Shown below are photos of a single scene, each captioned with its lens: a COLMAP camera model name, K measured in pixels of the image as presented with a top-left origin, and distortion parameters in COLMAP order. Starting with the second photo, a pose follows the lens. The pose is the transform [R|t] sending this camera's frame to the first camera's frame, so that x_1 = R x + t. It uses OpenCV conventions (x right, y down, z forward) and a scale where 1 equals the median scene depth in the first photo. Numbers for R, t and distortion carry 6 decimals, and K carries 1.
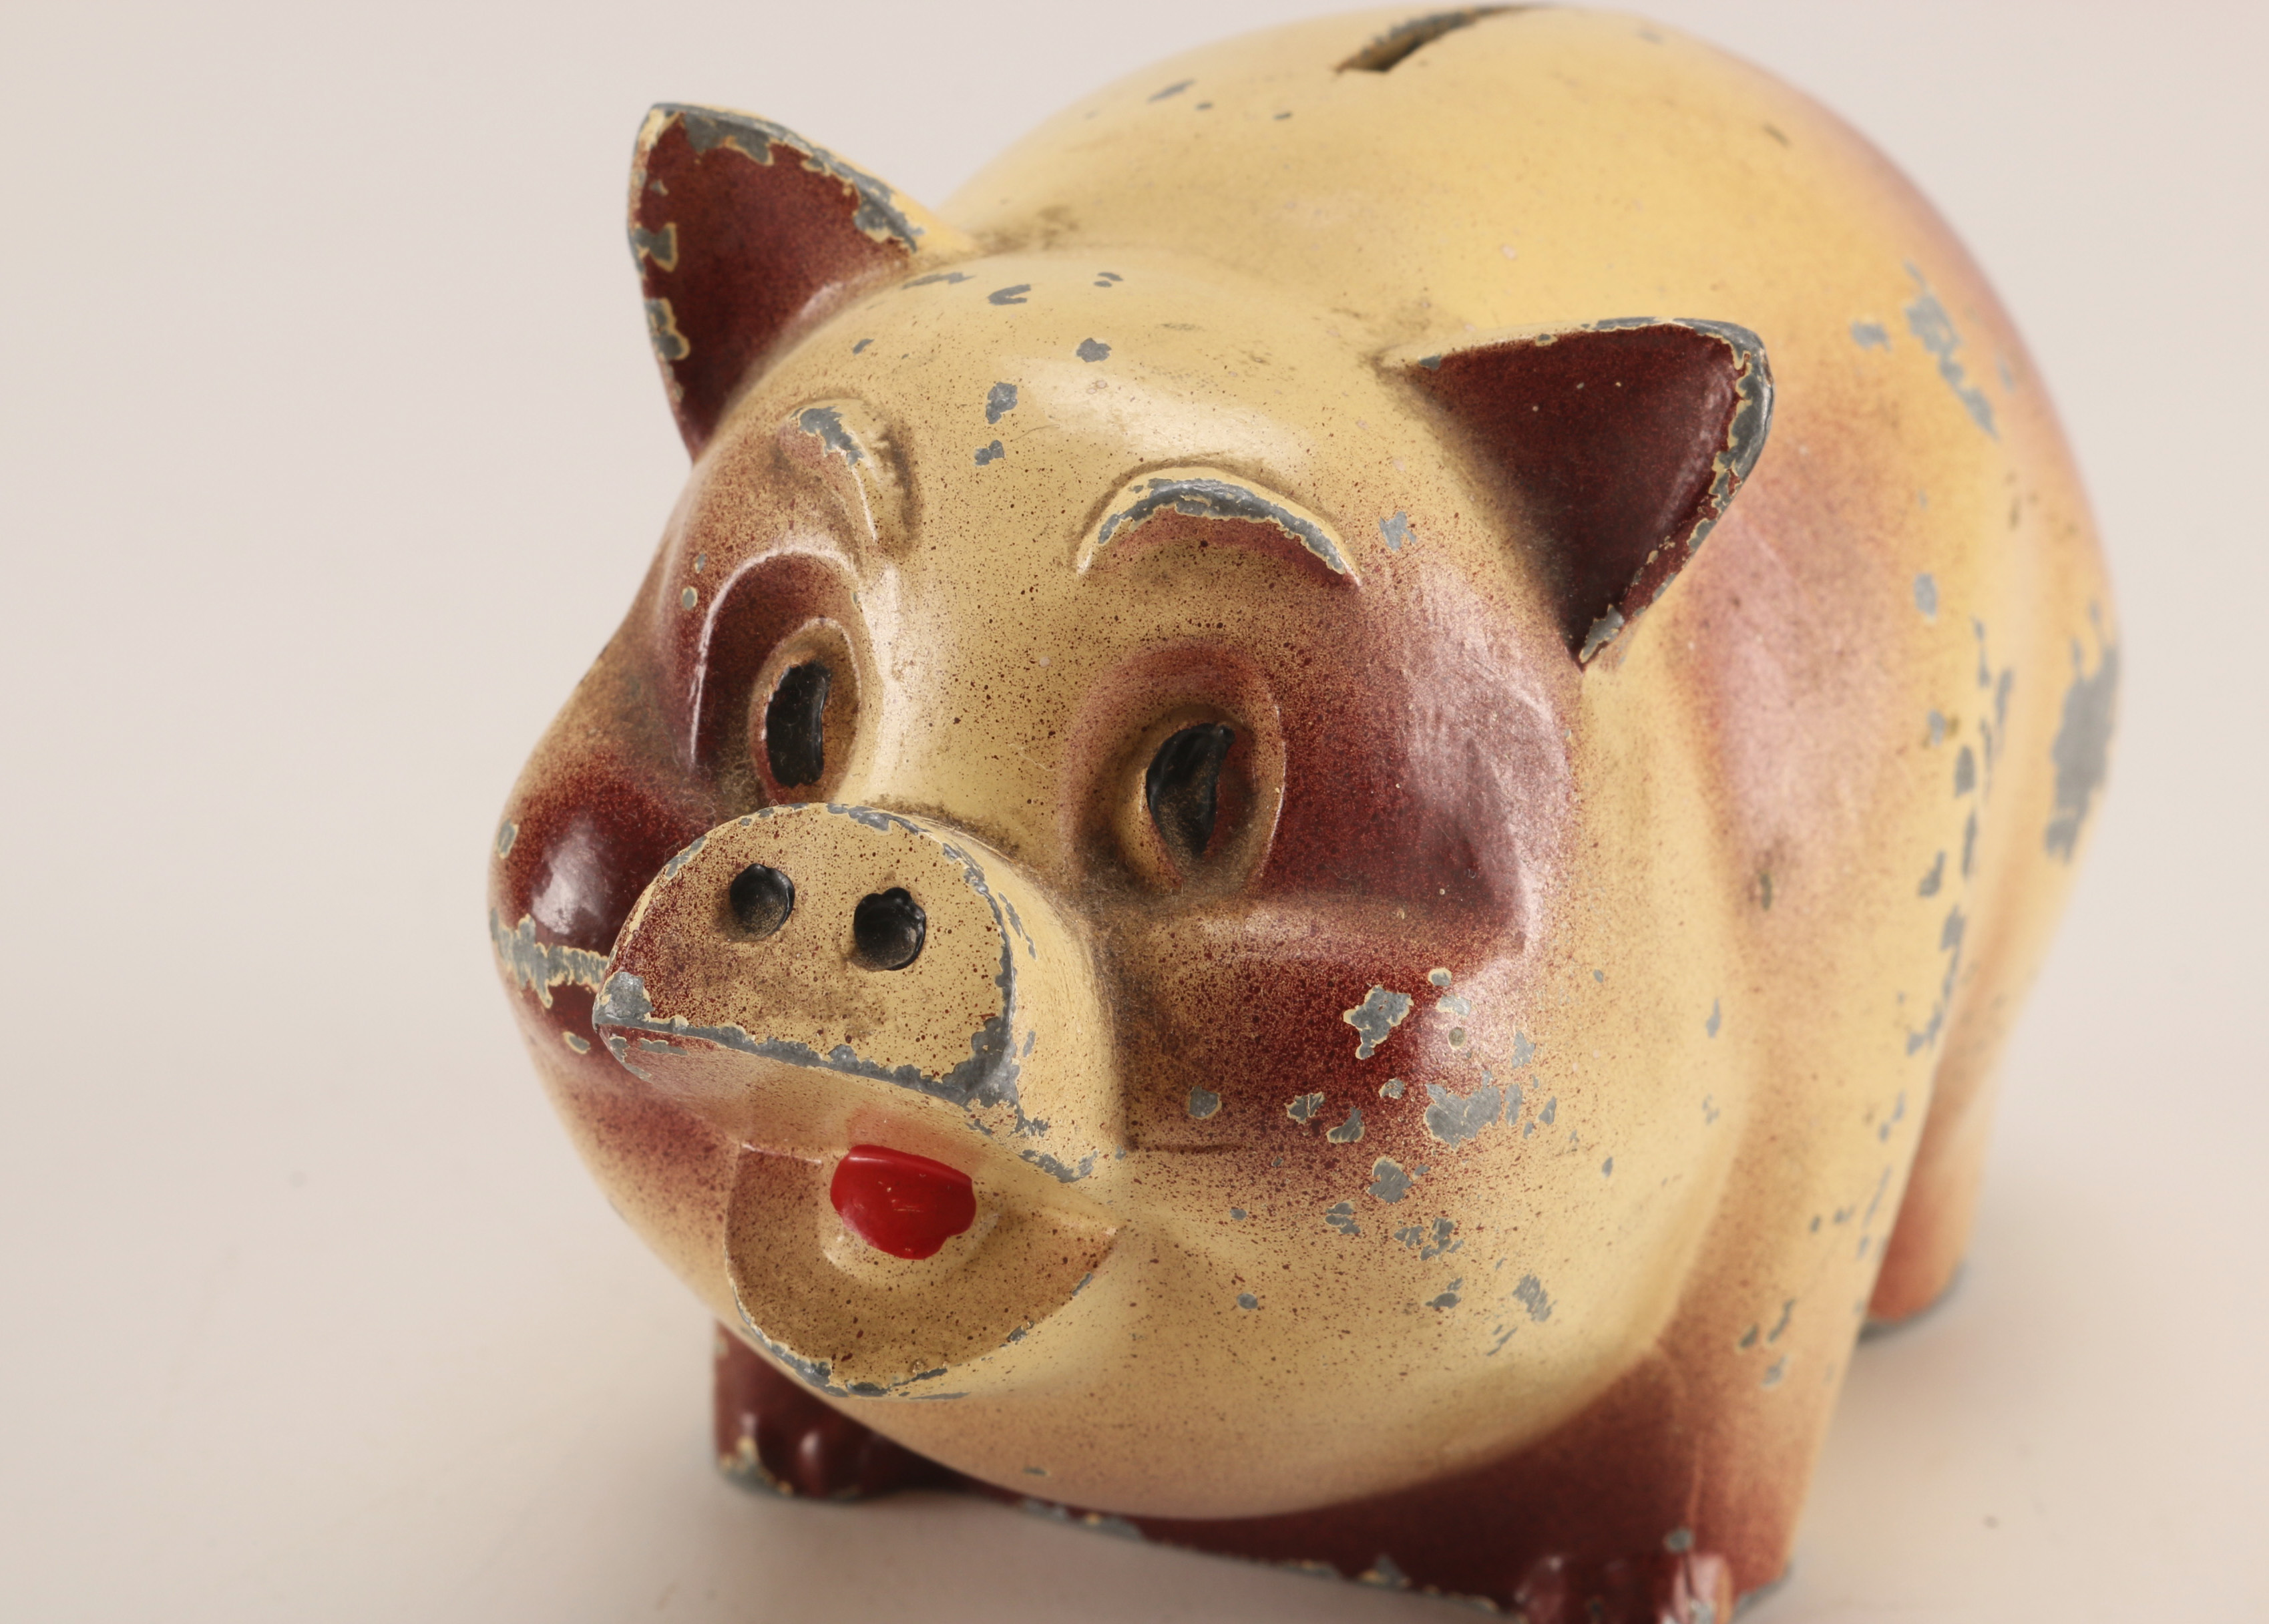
lens RADIAL K [[5488.3, 0, 1133.8], [0, 5488.3, 814.2], [0, 0, 1]] dist [-0.036139, 0.000000]
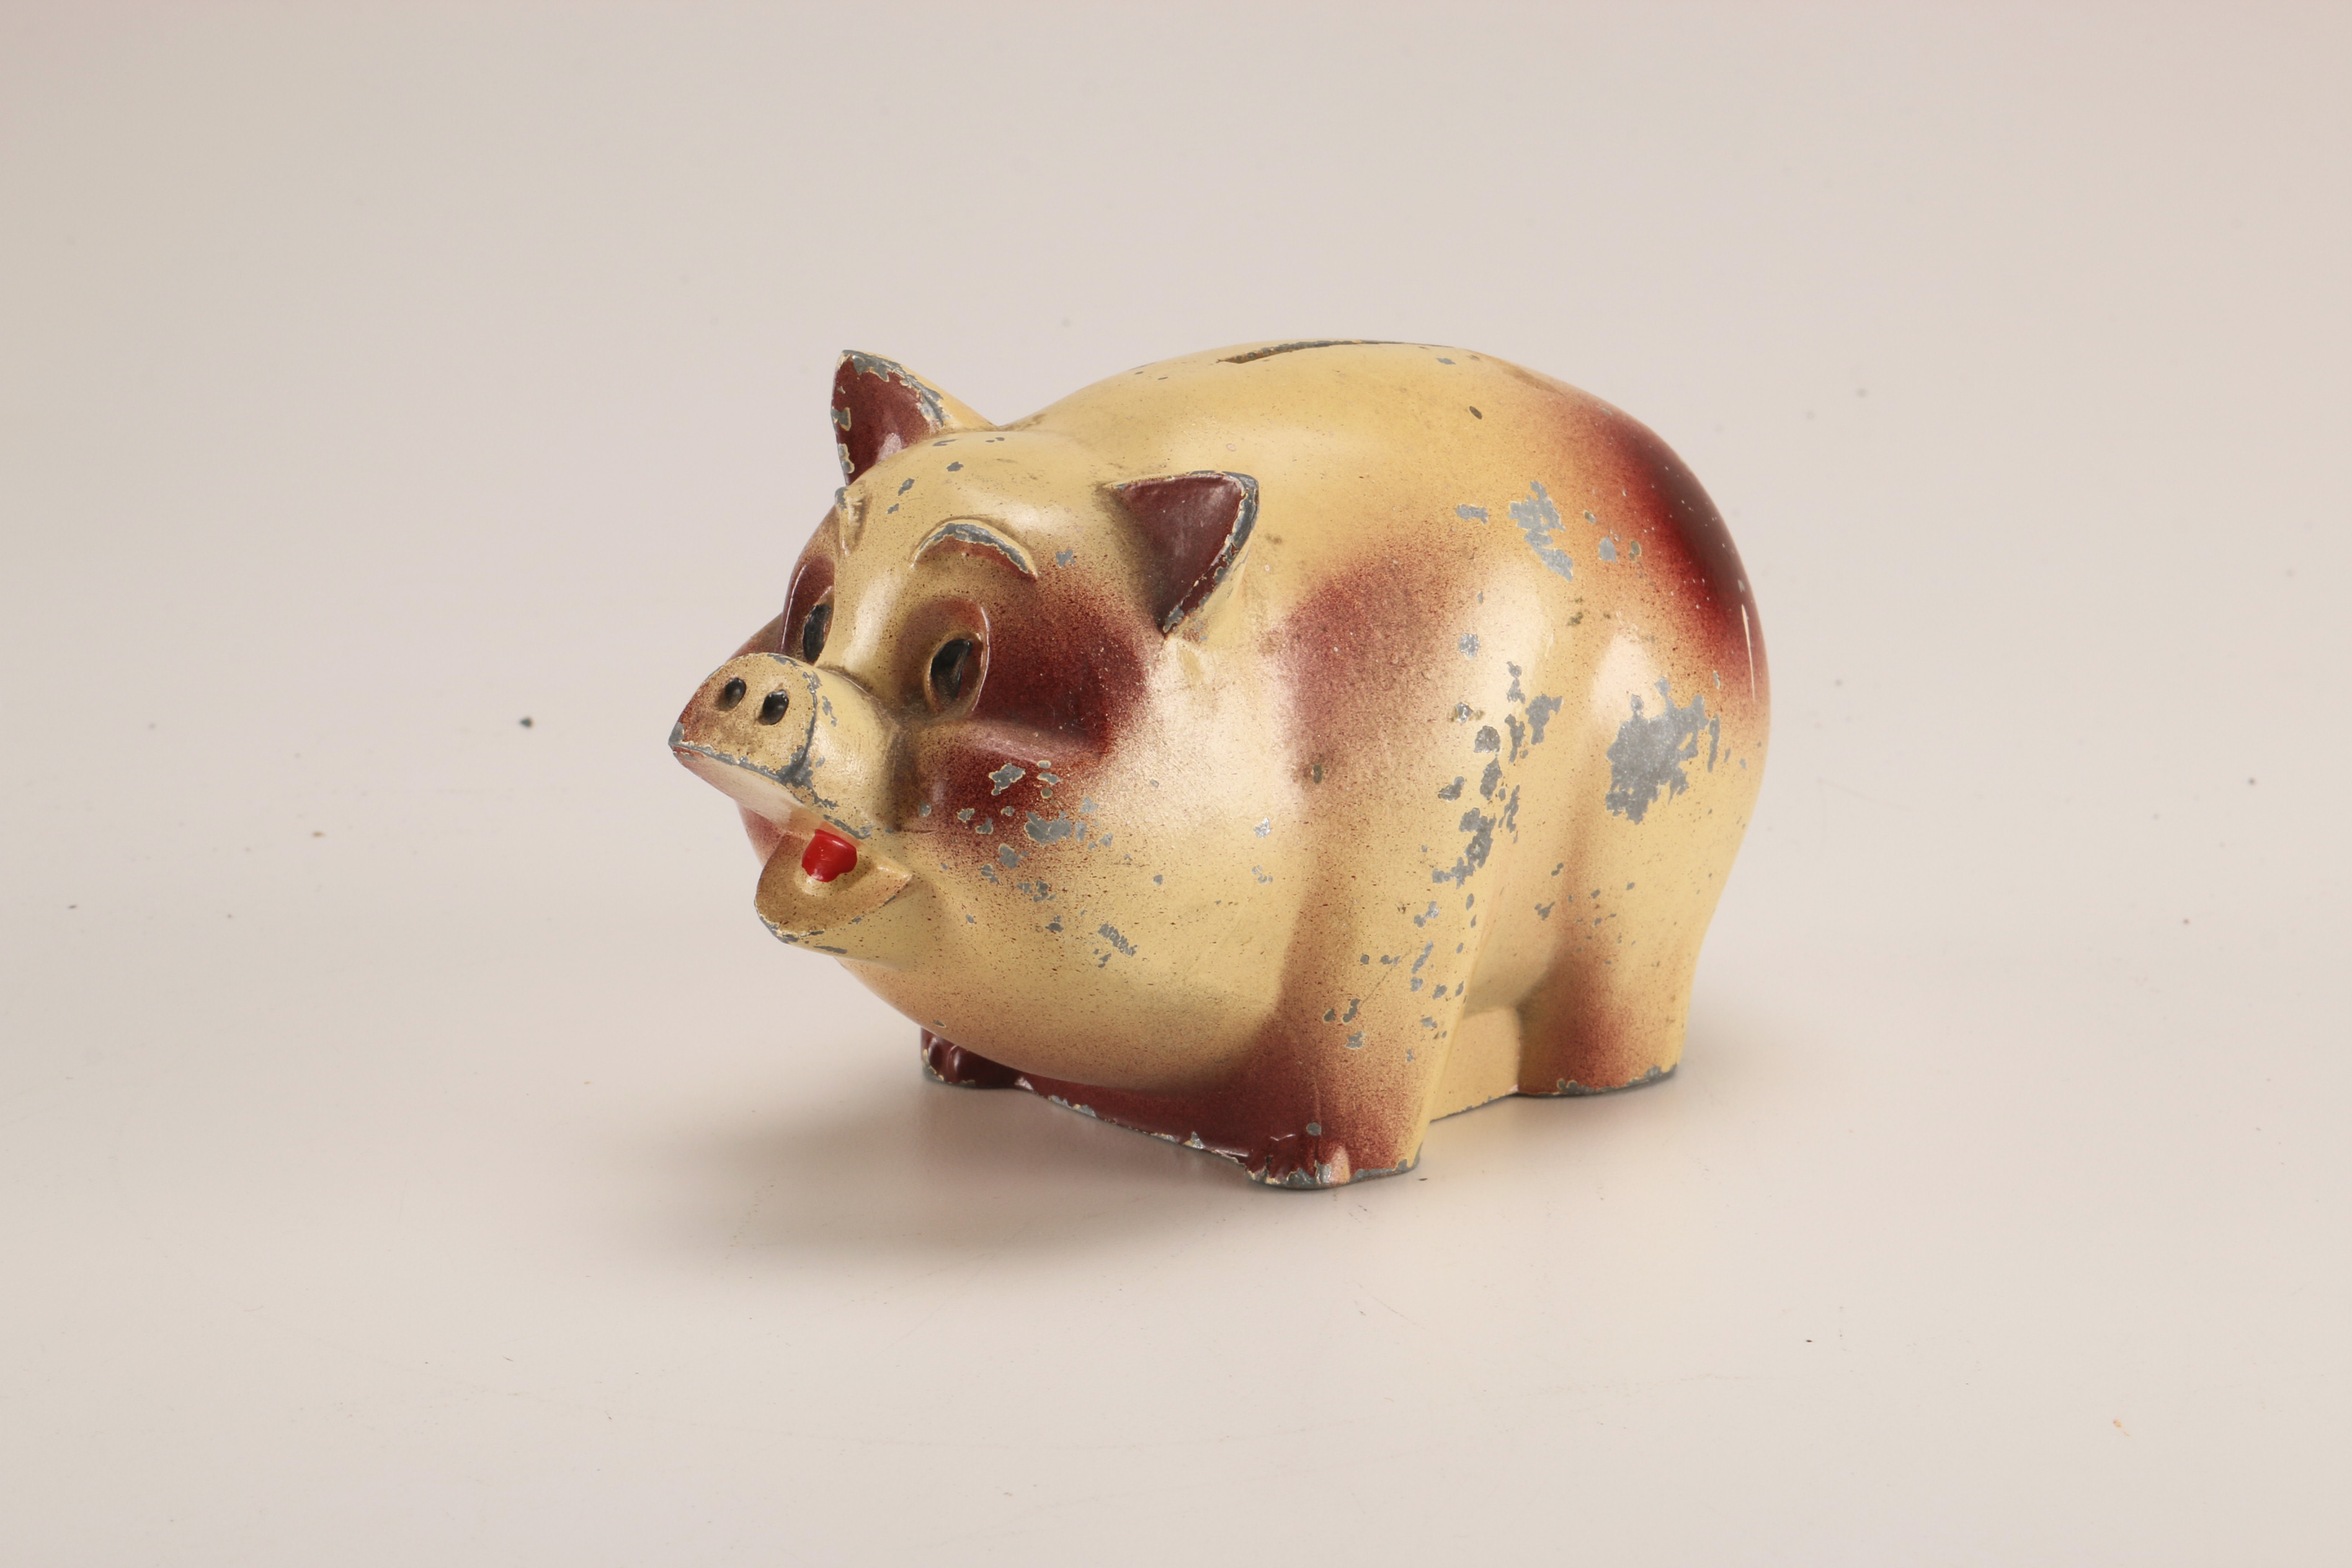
lens RADIAL K [[5091.2, 0, 1176.7], [0, 5091.2, 782.0], [0, 0, 1]] dist [-0.020107, 0.000000]
pose [[0.928752, 0.085123, -0.360795, 0.788279], [-0.116387, 0.991023, -0.065787, 0.154947], [0.351956, 0.103091, 0.930322, -0.785010]]
